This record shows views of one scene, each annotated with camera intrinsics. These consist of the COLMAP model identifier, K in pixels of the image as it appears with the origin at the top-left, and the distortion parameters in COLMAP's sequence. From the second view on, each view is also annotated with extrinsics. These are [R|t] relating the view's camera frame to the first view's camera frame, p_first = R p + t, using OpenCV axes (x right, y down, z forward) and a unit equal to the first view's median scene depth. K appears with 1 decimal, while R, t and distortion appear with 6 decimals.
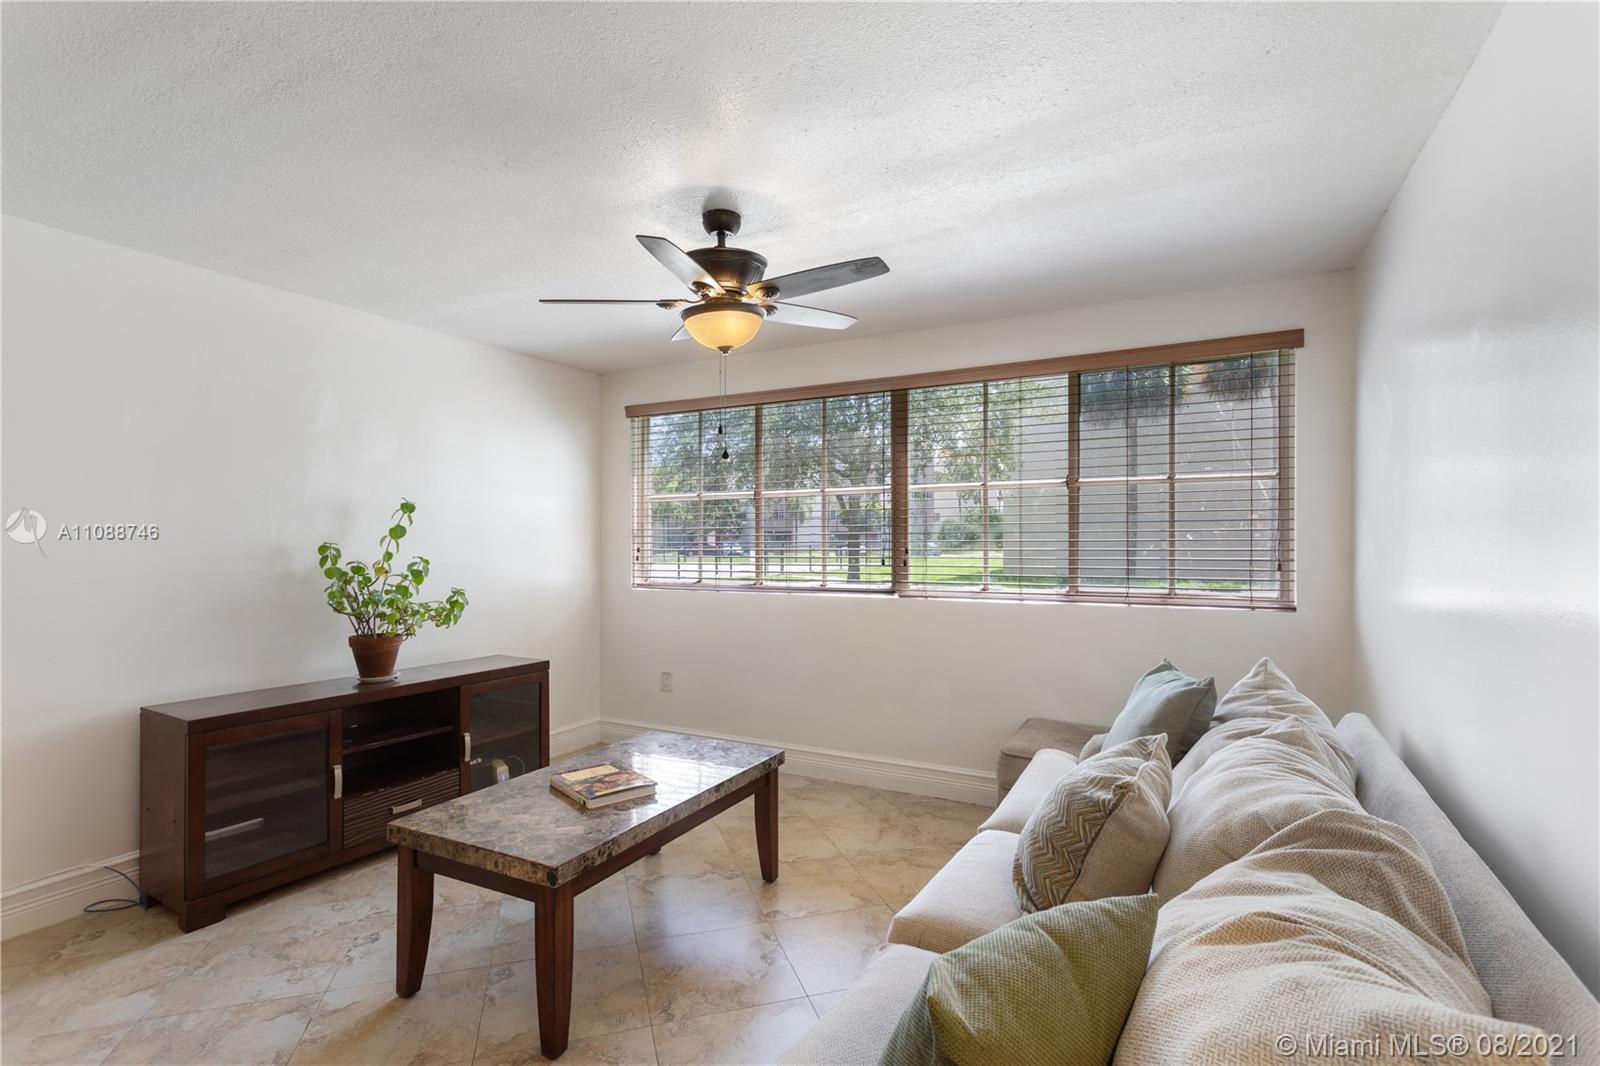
lens RADIAL K [[766.7, 0, 803.4], [0, 766.7, 546.0], [0, 0, 1]] dist [0.001240, 0.000239]
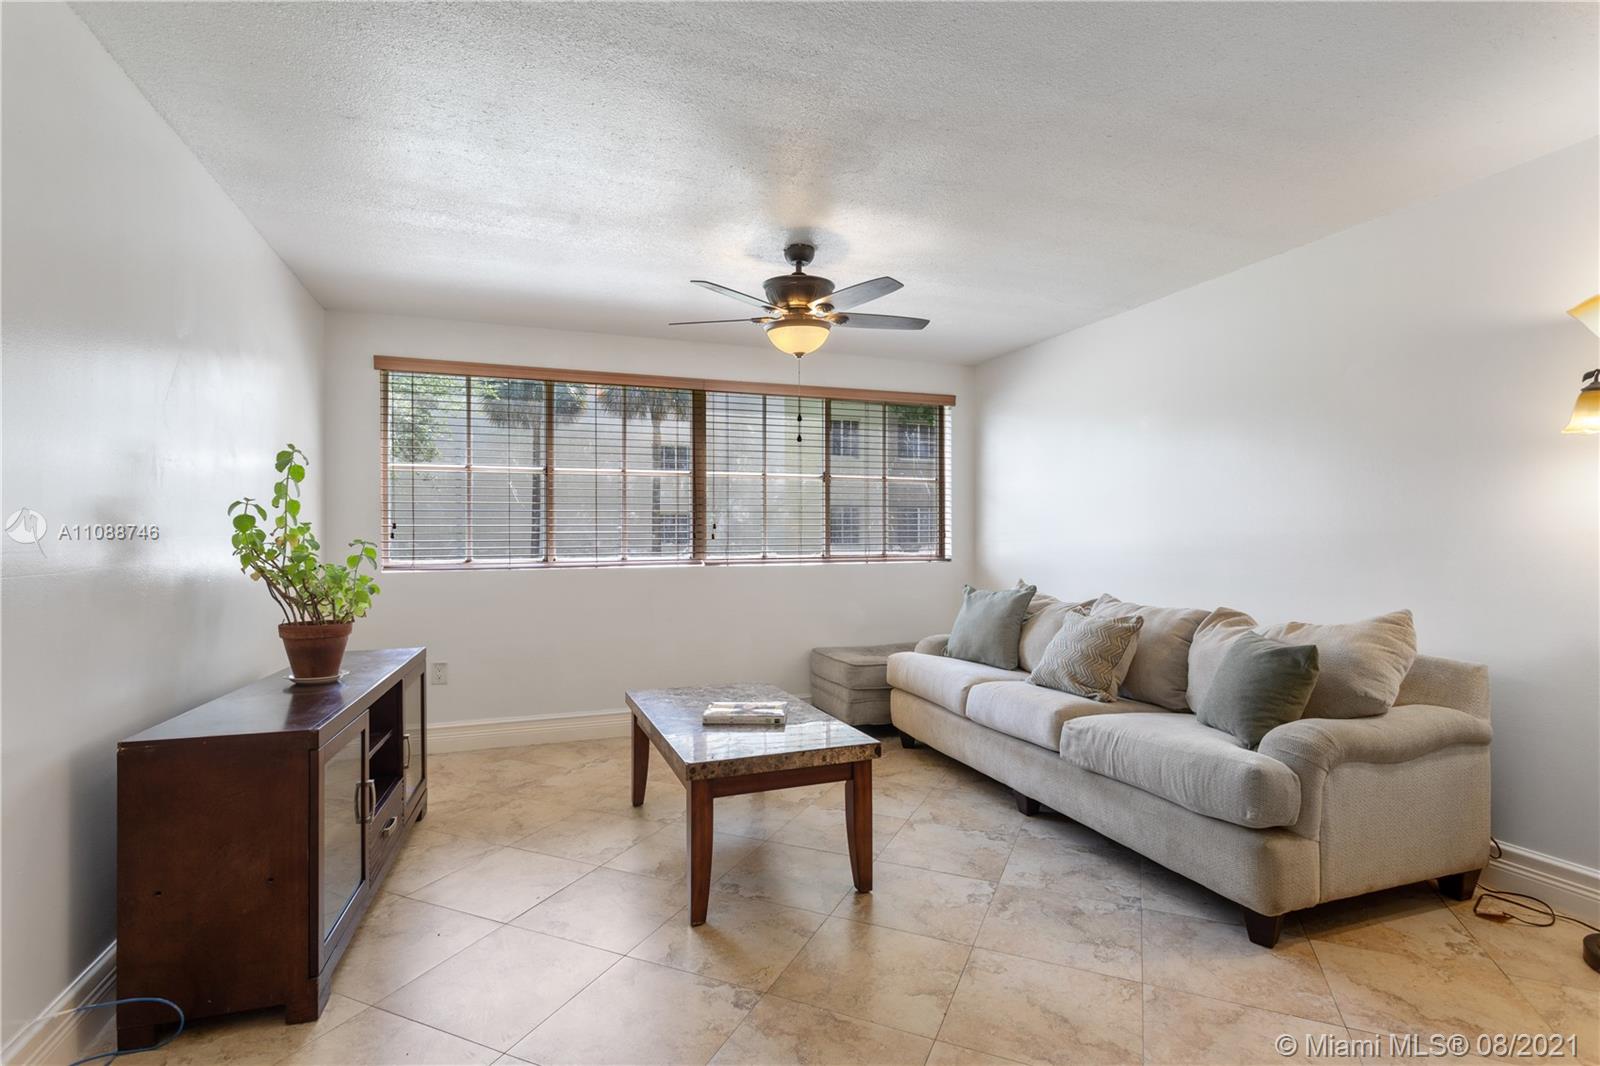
lens RADIAL K [[756.3, 0, 797.2], [0, 756.3, 543.9], [0, 0, 1]] dist [0.003707, 0.001446]
pose [[0.668564, -0.004925, 0.743639, -0.755863], [0.006027, 0.999981, 0.001205, 0.039019], [-0.743630, 0.003677, 0.668581, 0.124567]]
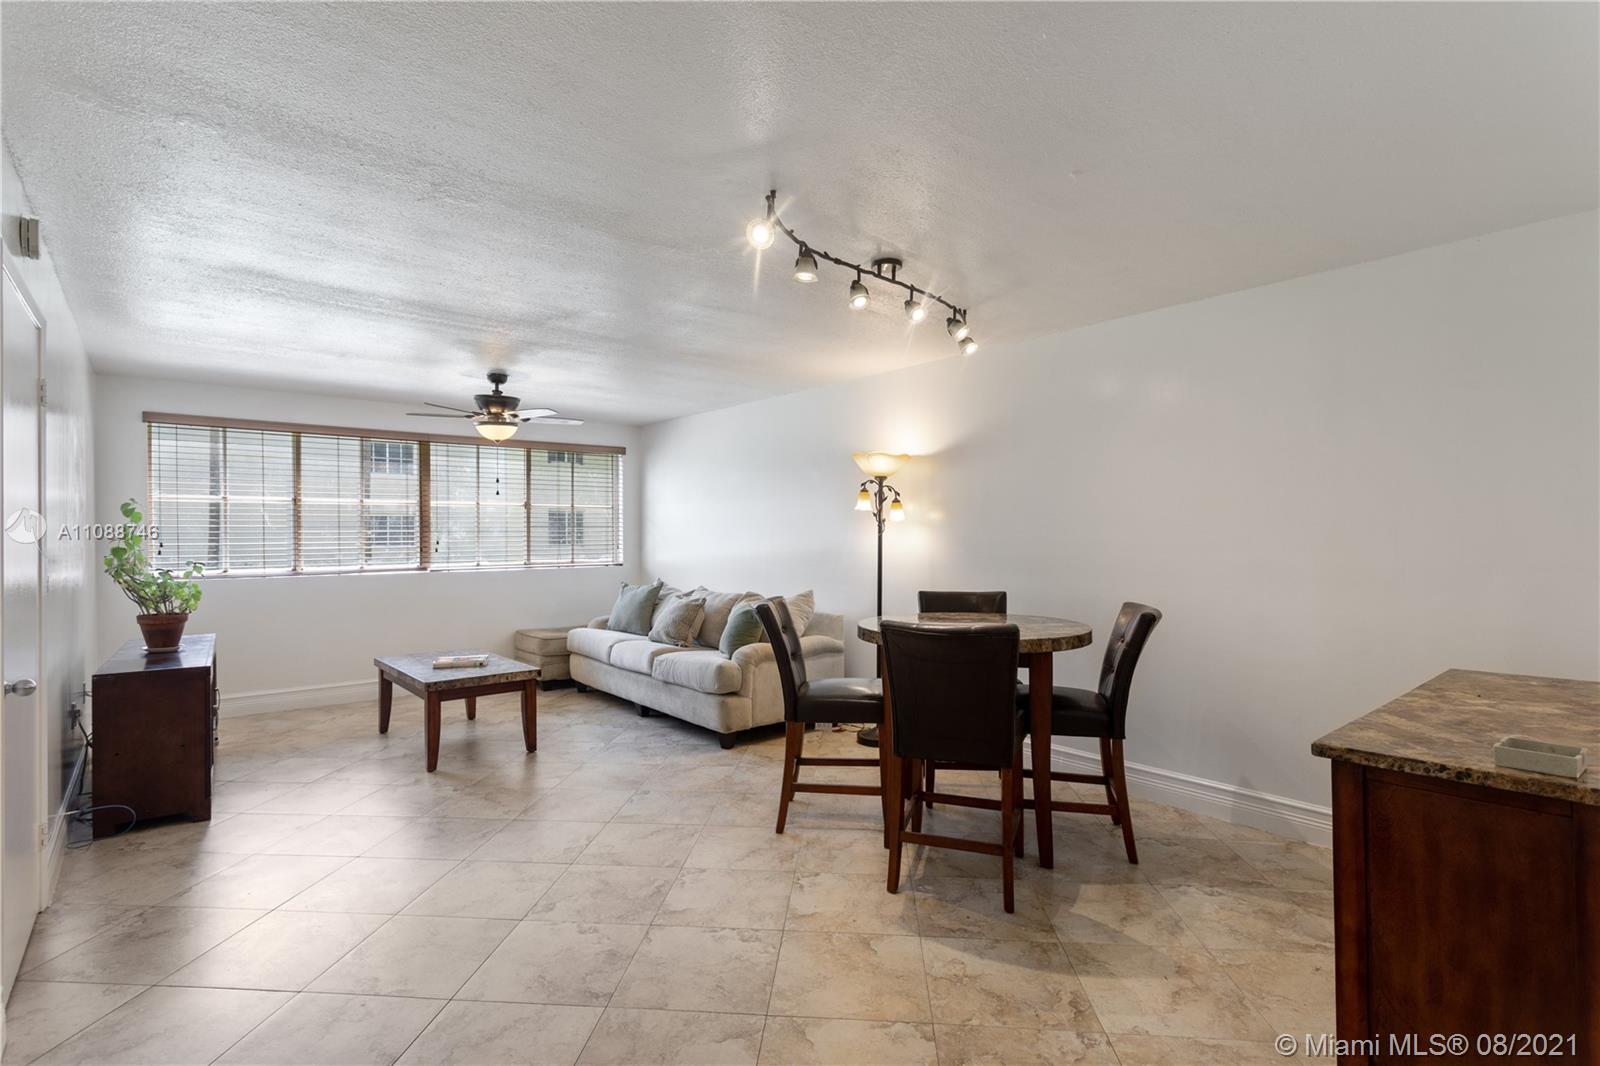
lens RADIAL K [[756.3, 0, 797.2], [0, 756.3, 543.9], [0, 0, 1]] dist [0.003707, 0.001446]
pose [[0.380650, -0.007089, 0.924692, -1.210548], [0.007036, 0.999964, 0.004769, 0.008449], [-0.924692, 0.004691, 0.380686, -0.361994]]
